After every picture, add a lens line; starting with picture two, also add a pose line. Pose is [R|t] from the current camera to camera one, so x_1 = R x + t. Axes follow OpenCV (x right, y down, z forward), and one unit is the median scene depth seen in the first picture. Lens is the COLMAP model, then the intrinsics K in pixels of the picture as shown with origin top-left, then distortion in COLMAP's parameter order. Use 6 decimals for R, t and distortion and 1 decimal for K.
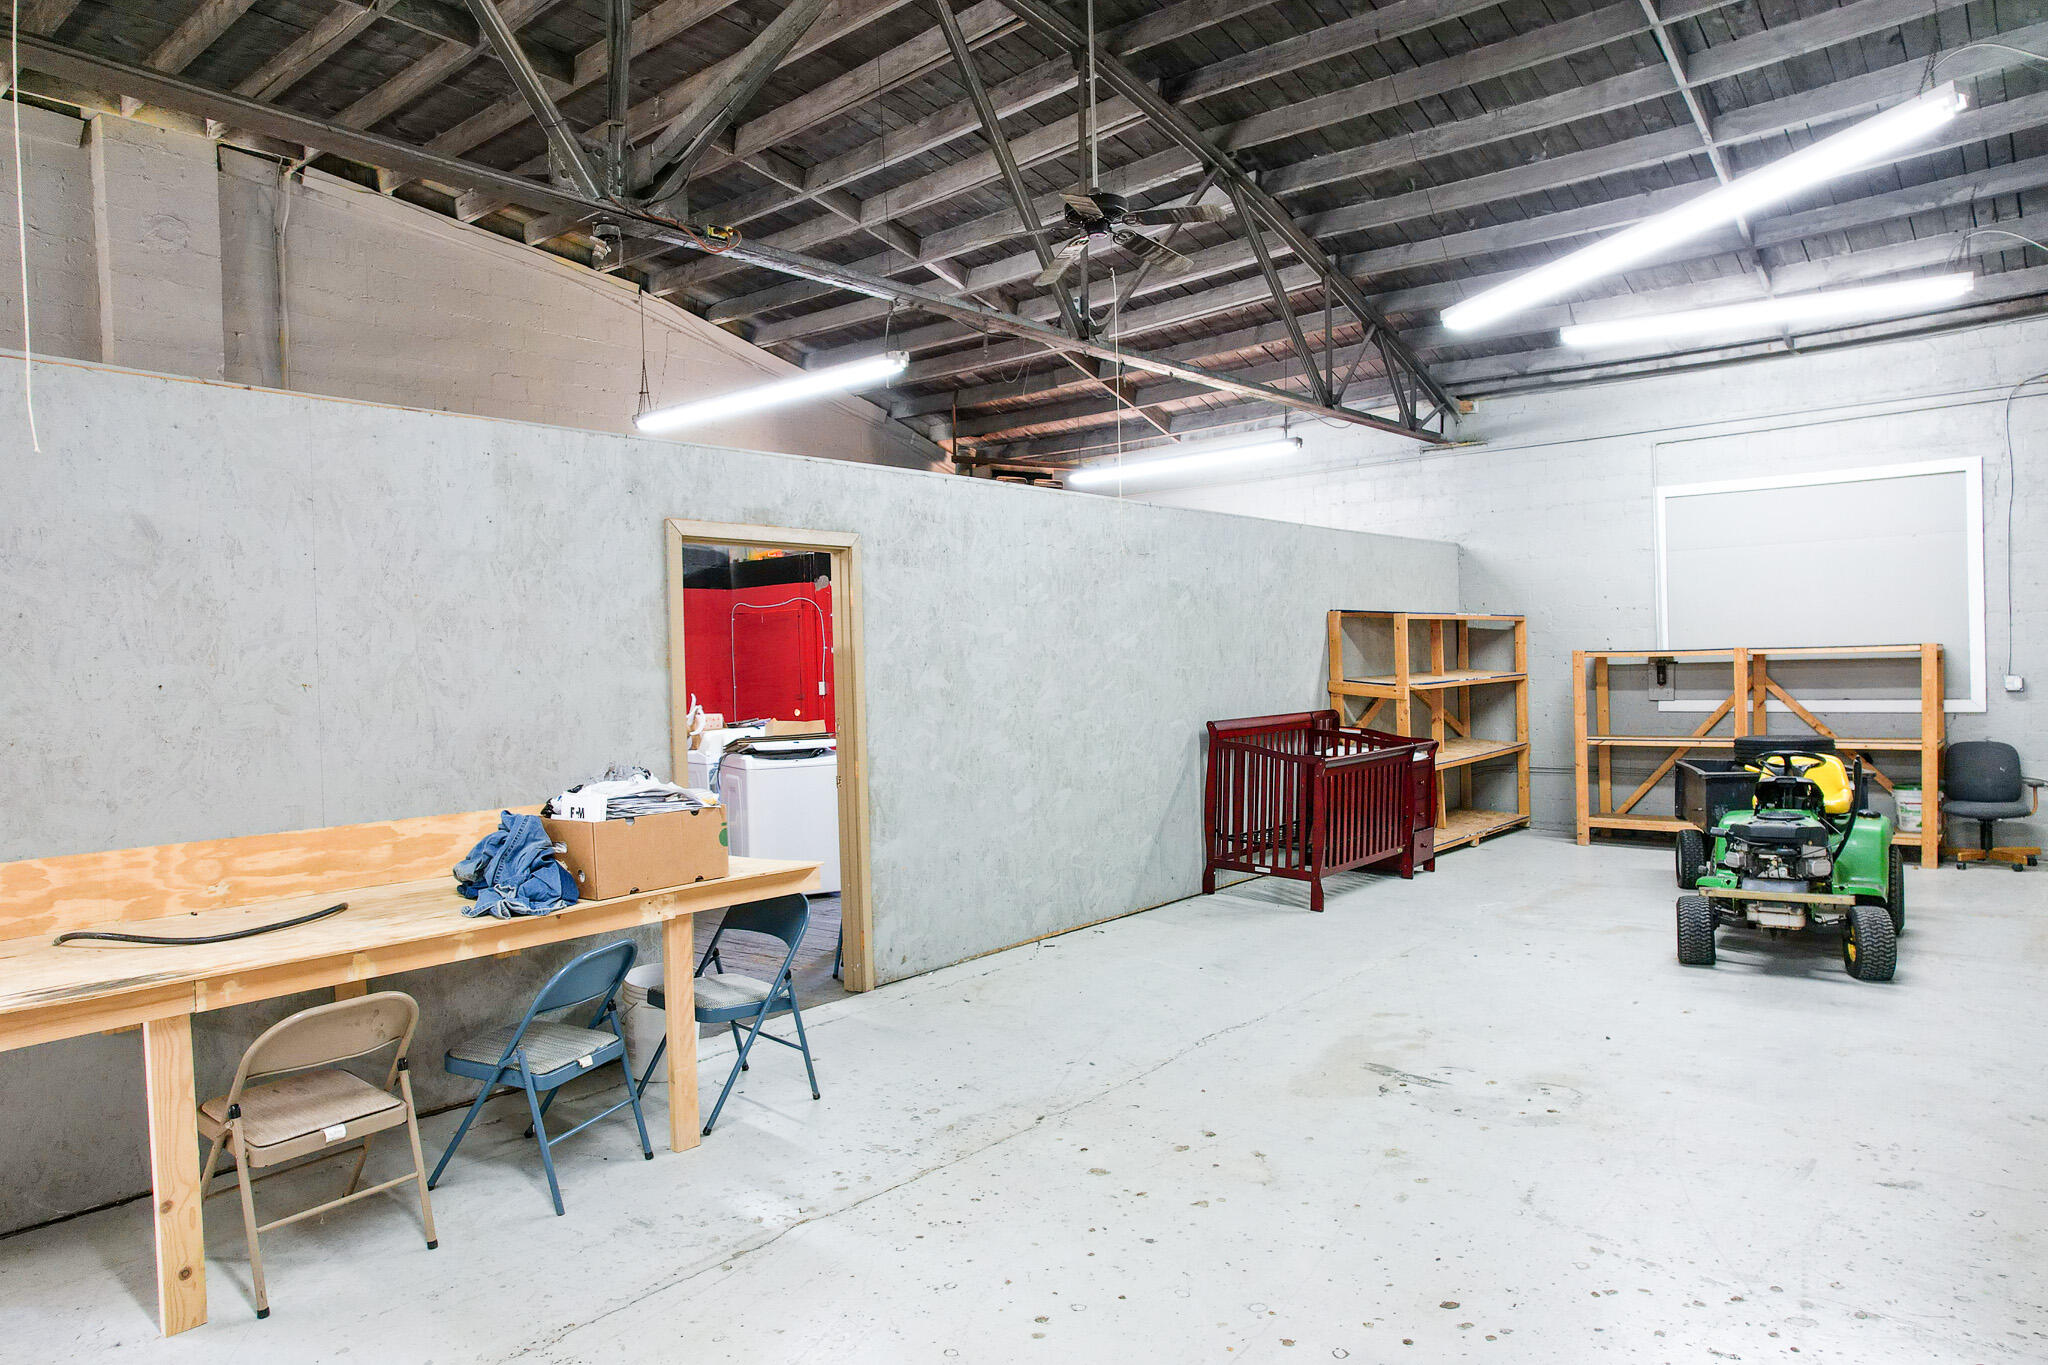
lens RADIAL K [[1311.4, 0, 1024.1], [0, 1311.4, 685.5], [0, 0, 1]] dist [-0.067480, 0.058151]
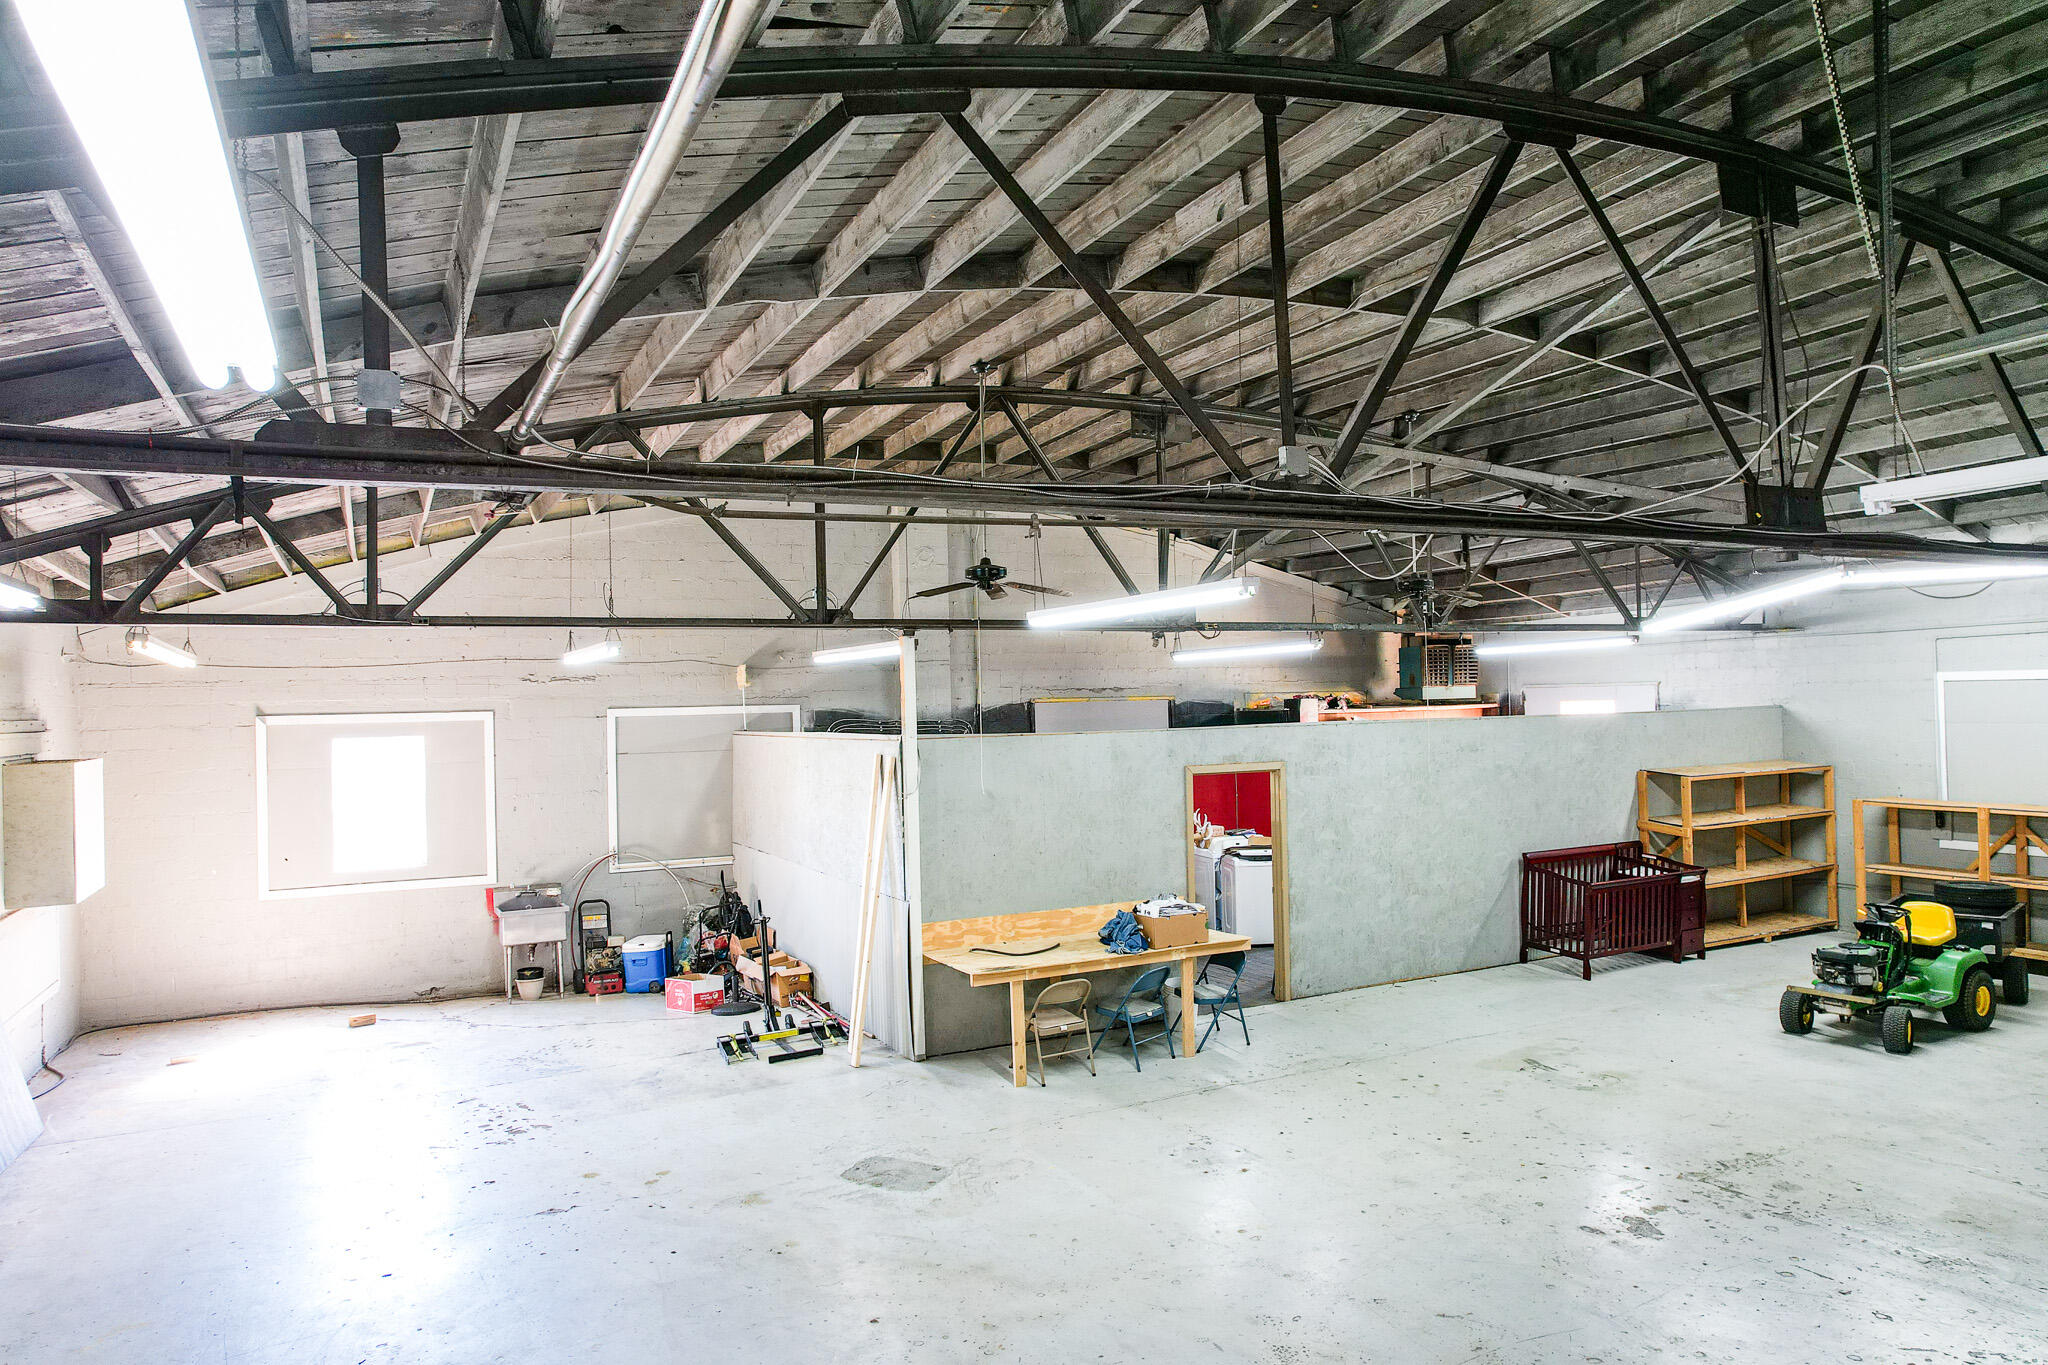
lens RADIAL K [[1311.4, 0, 1017.0], [0, 1311.4, 679.7], [0, 0, 1]] dist [-0.067480, 0.058151]
pose [[0.918355, -0.000089, -0.395758, 0.267110], [-0.009498, 0.999707, -0.022266, -0.186676], [0.395644, 0.024208, 0.918085, -0.901331]]
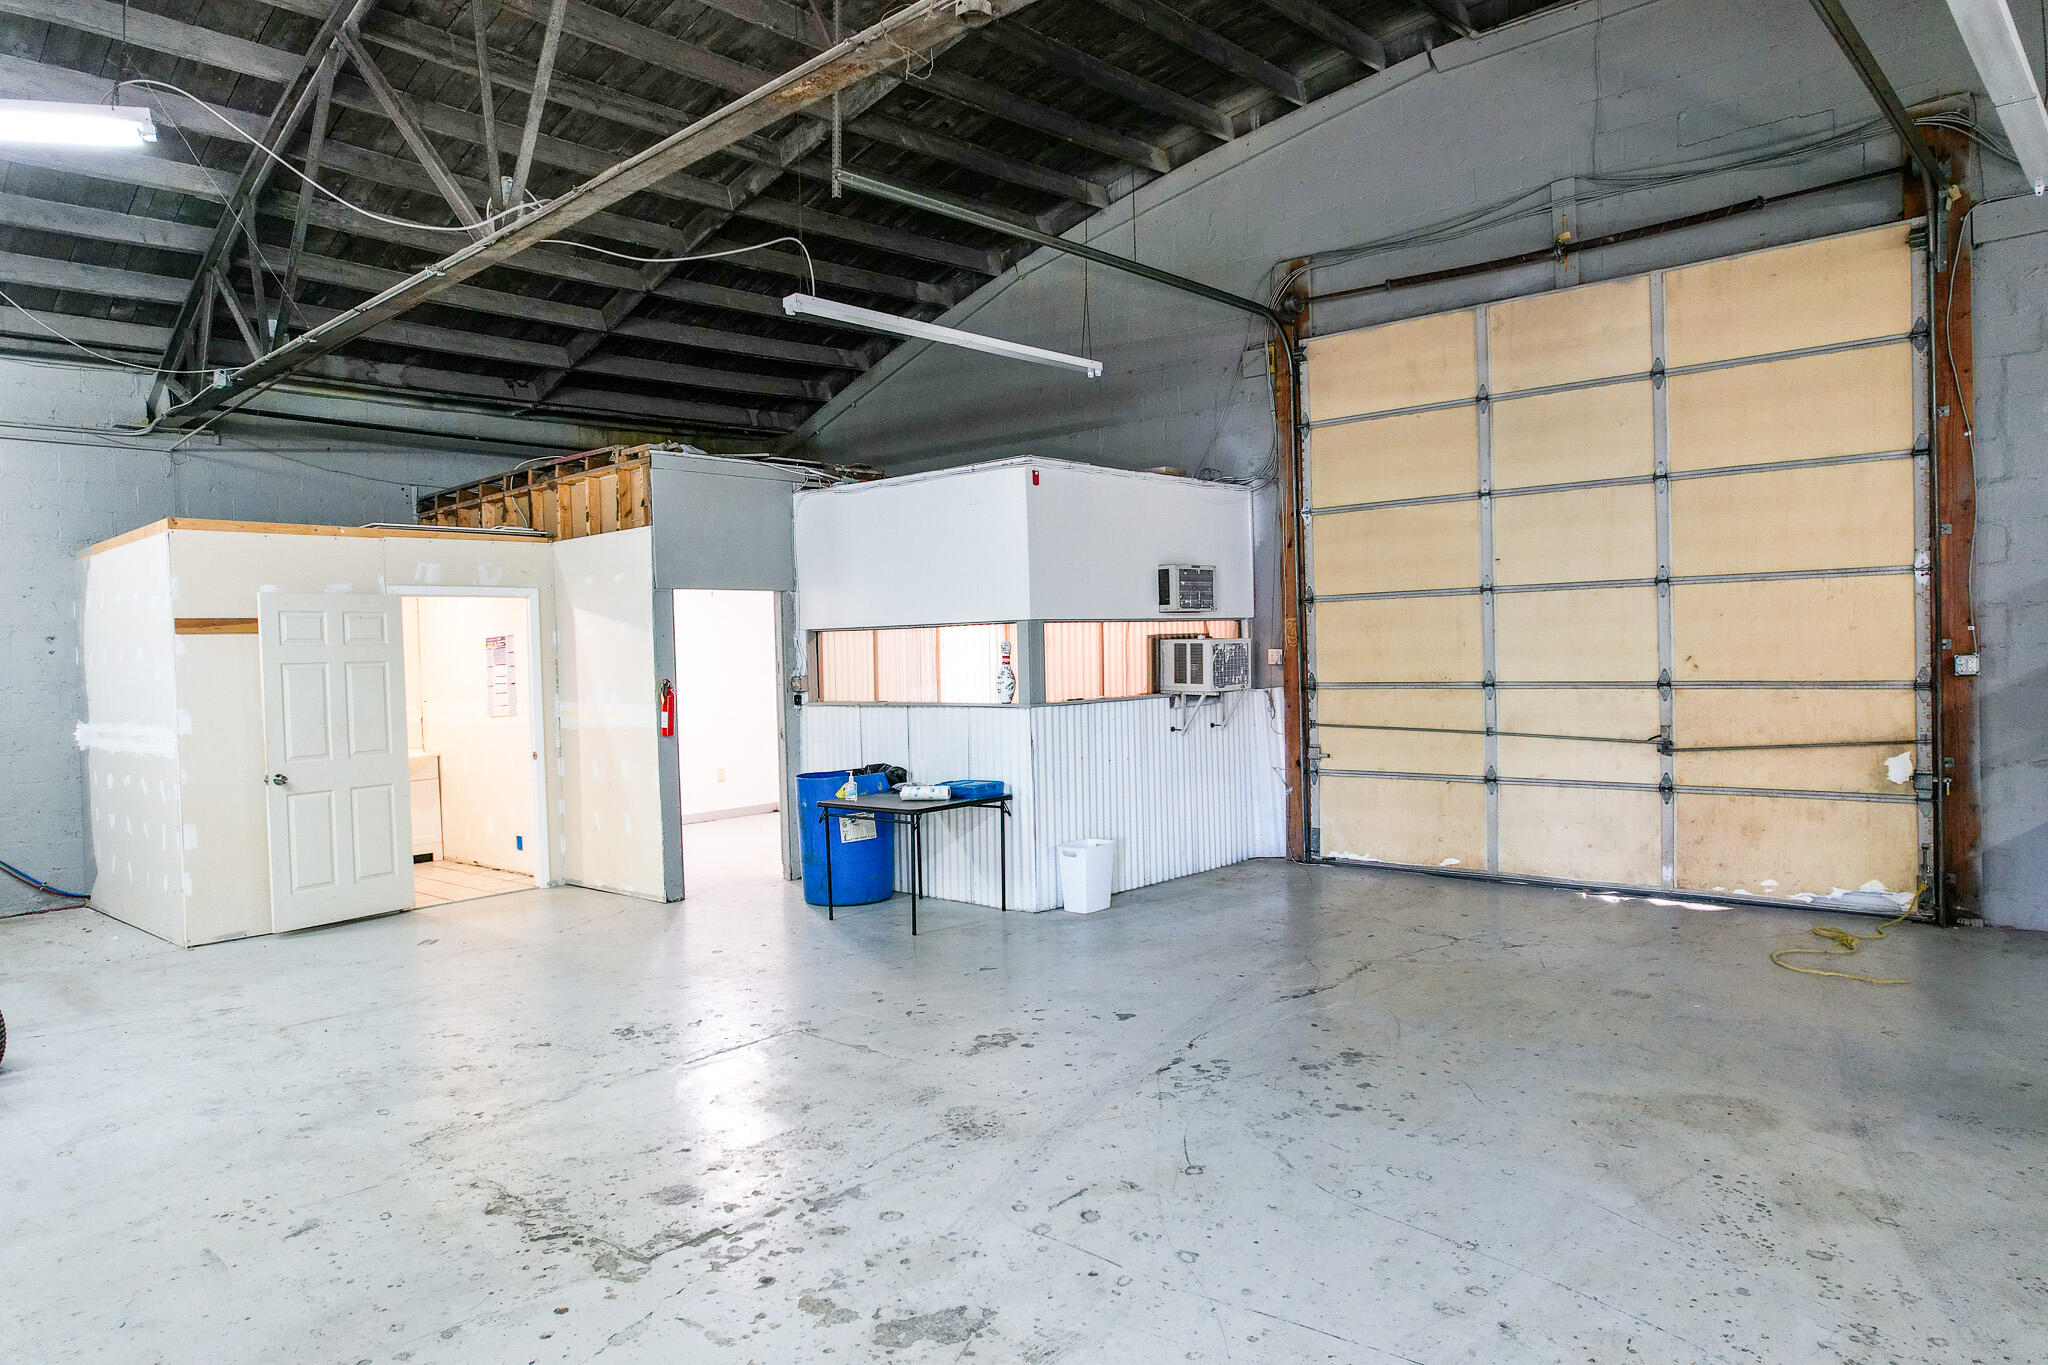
lens RADIAL K [[1311.4, 0, 1018.9], [0, 1311.4, 681.7], [0, 0, 1]] dist [-0.067480, 0.058151]
pose [[0.046989, 0.009418, 0.998851, -0.166323], [0.045999, 0.998874, -0.011583, 0.004162], [-0.997836, 0.046490, 0.046503, 0.231225]]
